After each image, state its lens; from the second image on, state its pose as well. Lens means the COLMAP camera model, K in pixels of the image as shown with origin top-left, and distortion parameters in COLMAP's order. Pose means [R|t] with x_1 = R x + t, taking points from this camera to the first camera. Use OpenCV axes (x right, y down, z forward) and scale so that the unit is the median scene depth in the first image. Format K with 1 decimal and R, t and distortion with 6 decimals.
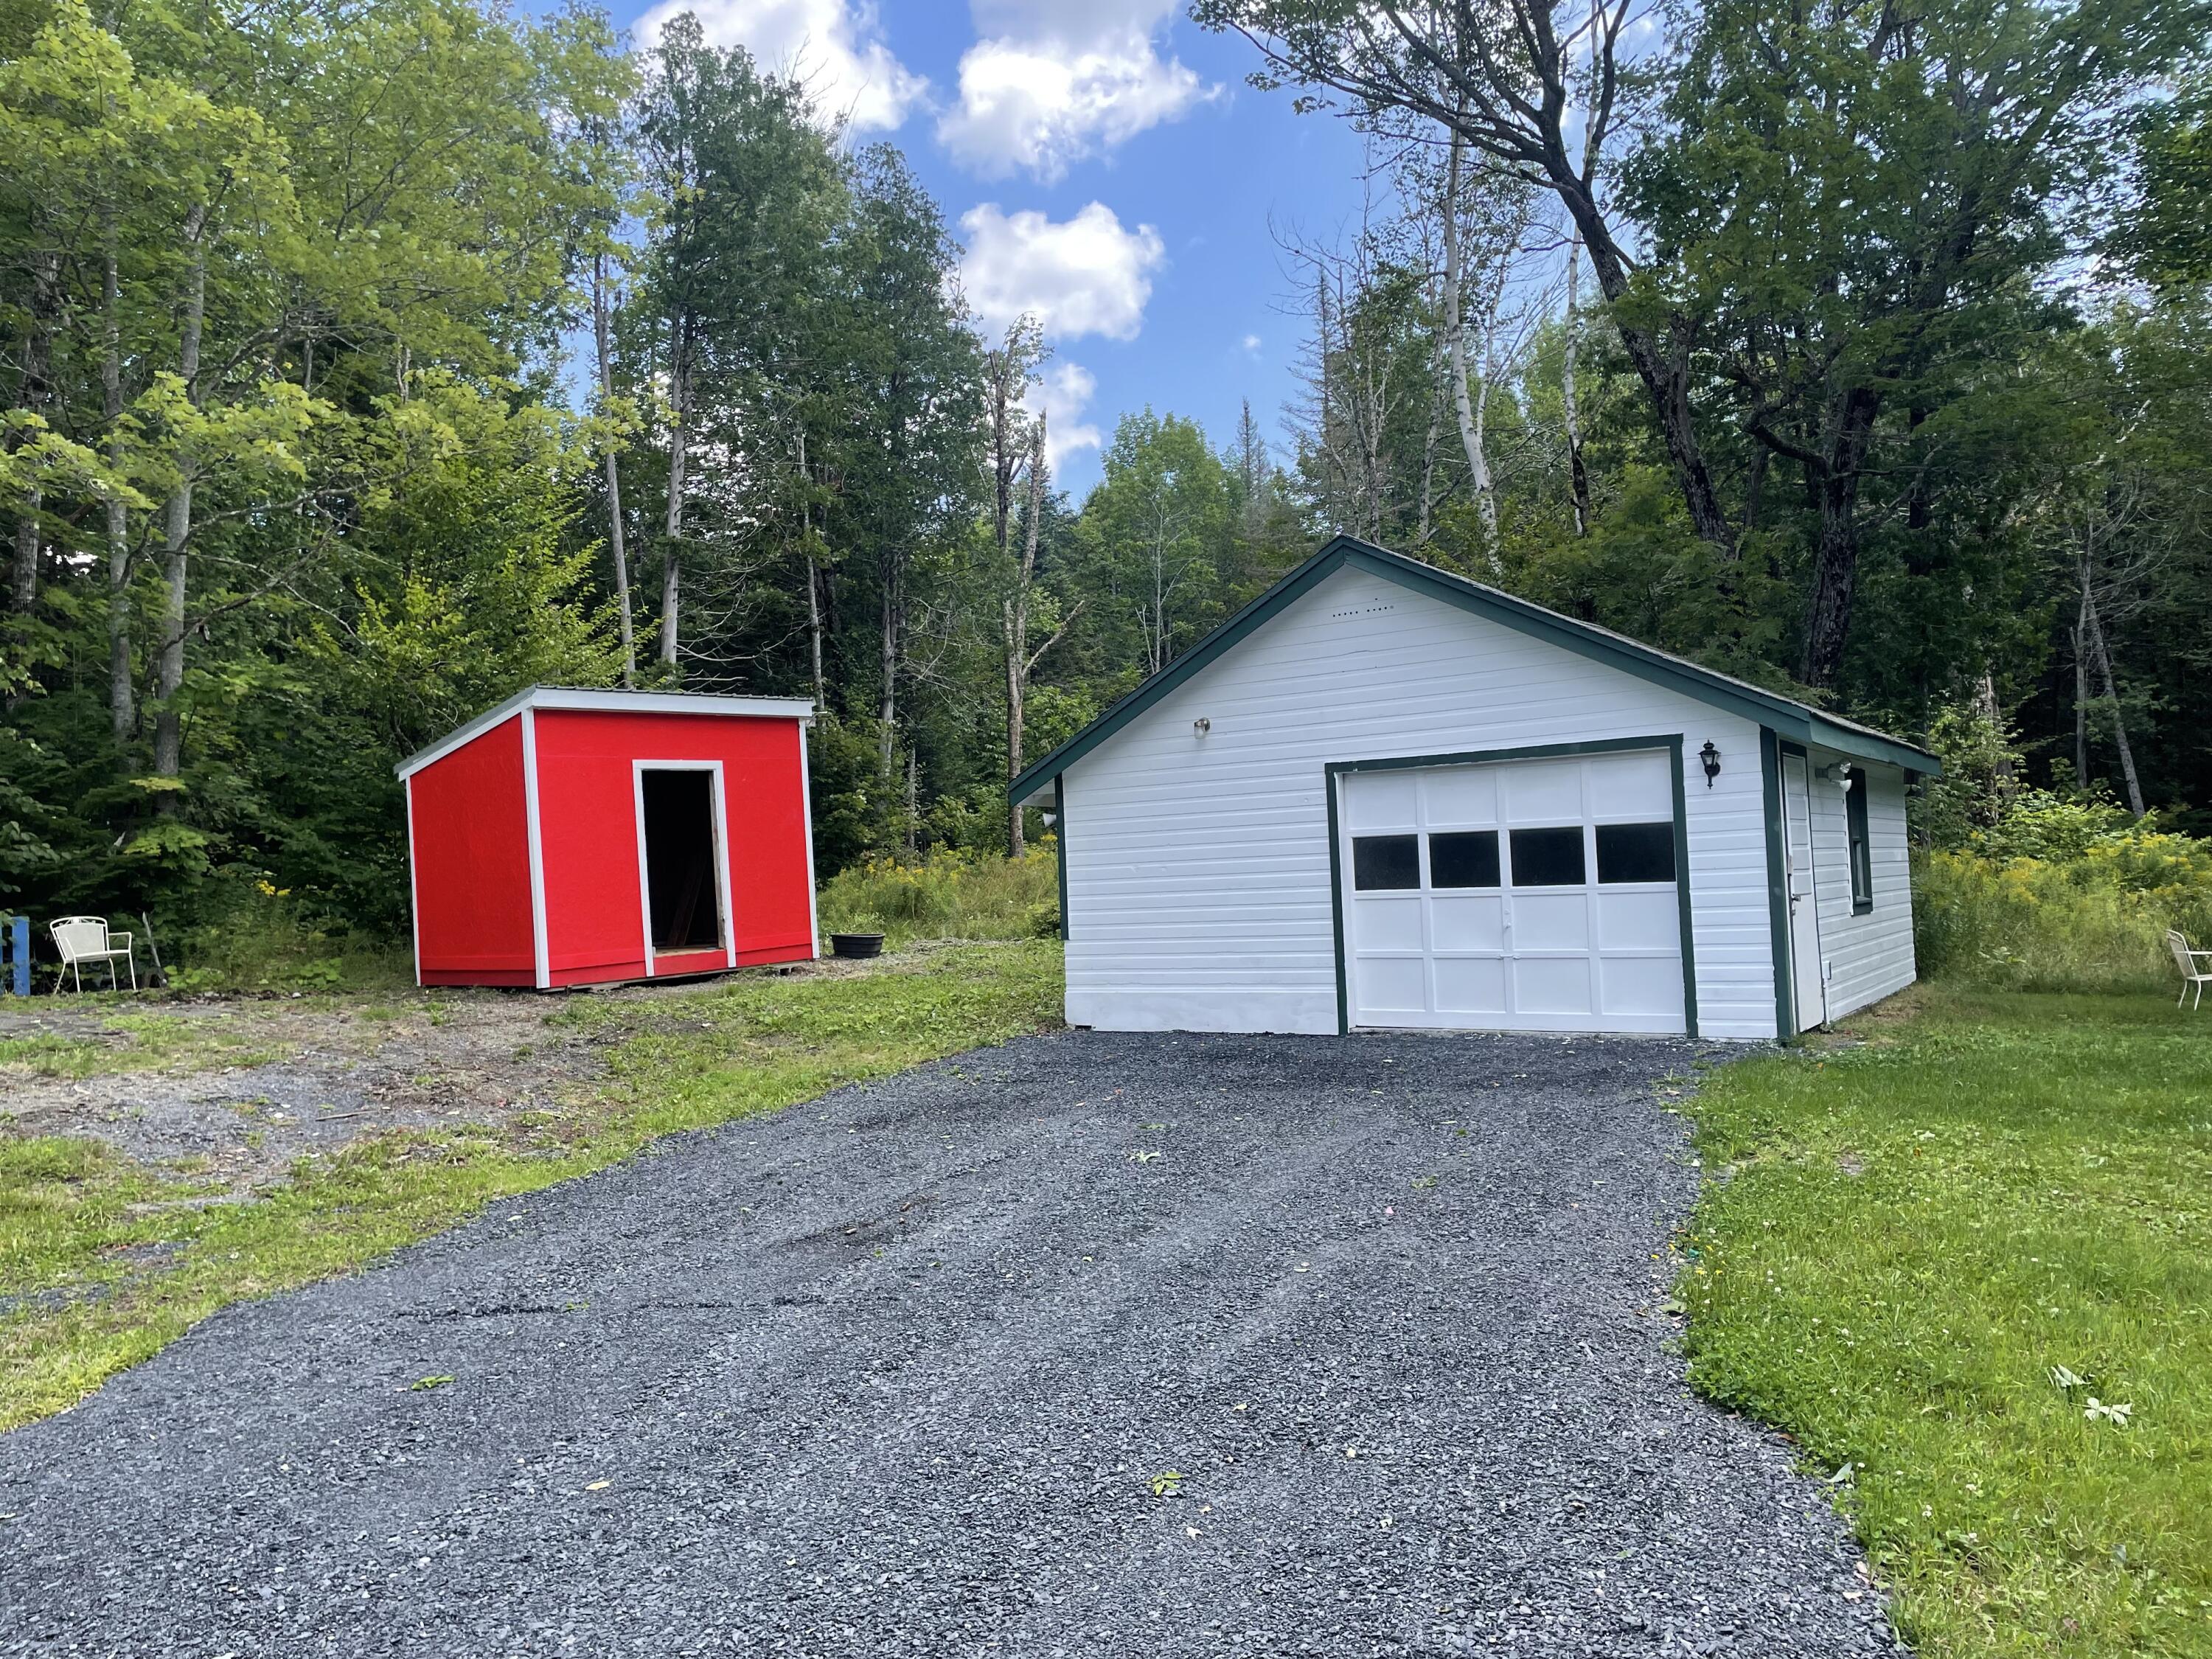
lens RADIAL K [[1659.9, 0, 1099.1], [0, 1659.9, 839.2], [0, 0, 1]] dist [0.016322, 0.001157]
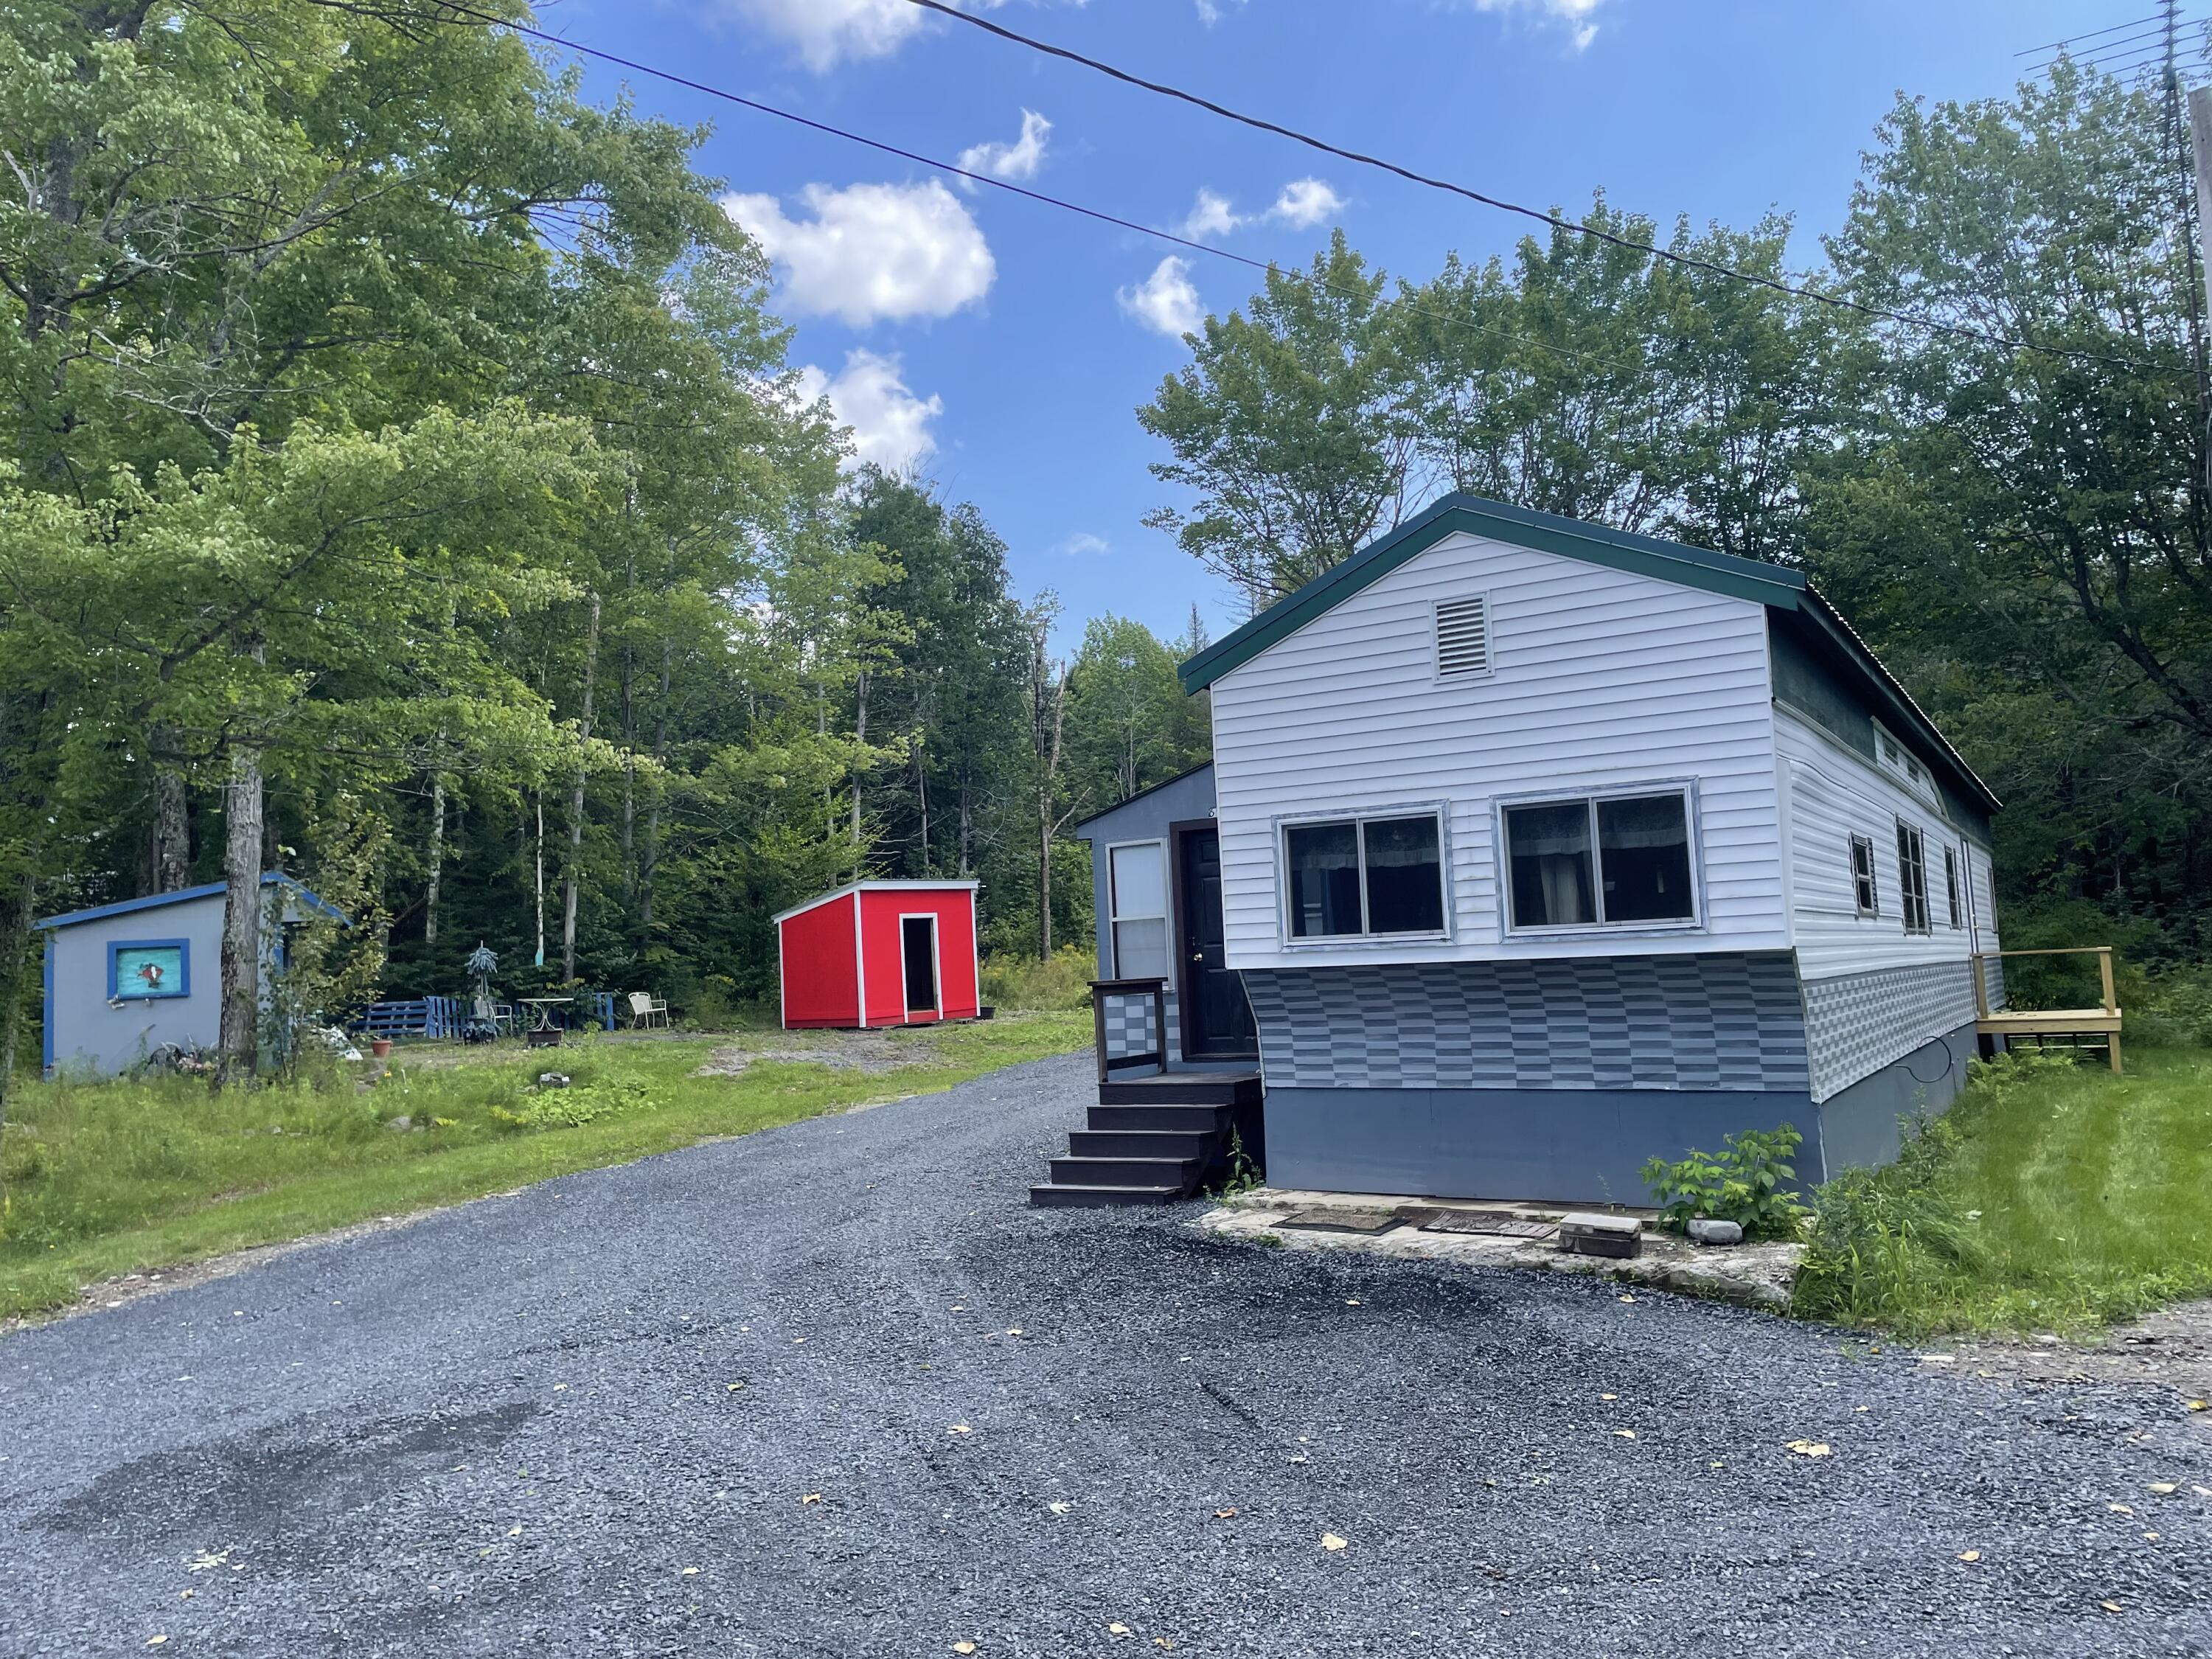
lens RADIAL K [[1659.9, 0, 1101.8], [0, 1659.9, 830.3], [0, 0, 1]] dist [0.016322, 0.001157]
pose [[0.999301, 0.005057, 0.037038, -0.066250], [-0.002713, 0.998005, -0.063072, -0.013577], [-0.037283, 0.062927, 0.997321, -0.597216]]
